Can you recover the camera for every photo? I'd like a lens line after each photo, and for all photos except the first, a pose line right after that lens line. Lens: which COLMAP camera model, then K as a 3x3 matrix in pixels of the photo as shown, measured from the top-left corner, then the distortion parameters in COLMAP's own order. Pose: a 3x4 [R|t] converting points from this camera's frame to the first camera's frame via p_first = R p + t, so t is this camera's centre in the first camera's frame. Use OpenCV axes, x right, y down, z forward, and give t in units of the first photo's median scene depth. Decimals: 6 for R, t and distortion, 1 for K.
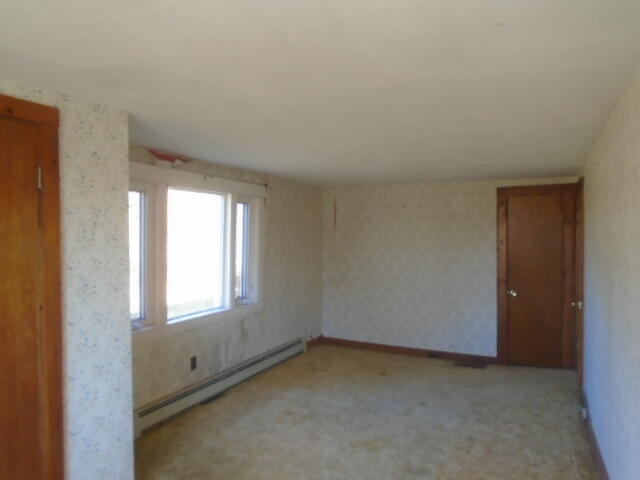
lens RADIAL K [[480.9, 0, 320.0], [0, 480.9, 240.0], [0, 0, 1]] dist [-0.011977, -0.001334]
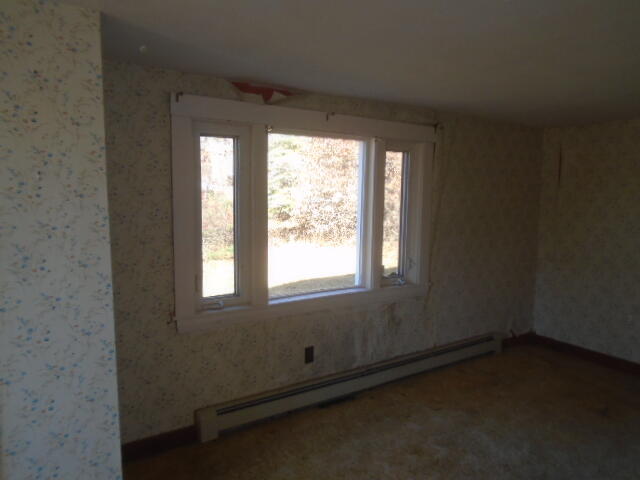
lens RADIAL K [[480.9, 0, 320.0], [0, 480.9, 240.0], [0, 0, 1]] dist [-0.011977, -0.001334]
pose [[0.857493, 0.052920, -0.511766, 0.140425], [-0.011213, 0.996382, 0.084245, 0.000023], [0.514373, -0.066501, 0.854984, 0.322292]]
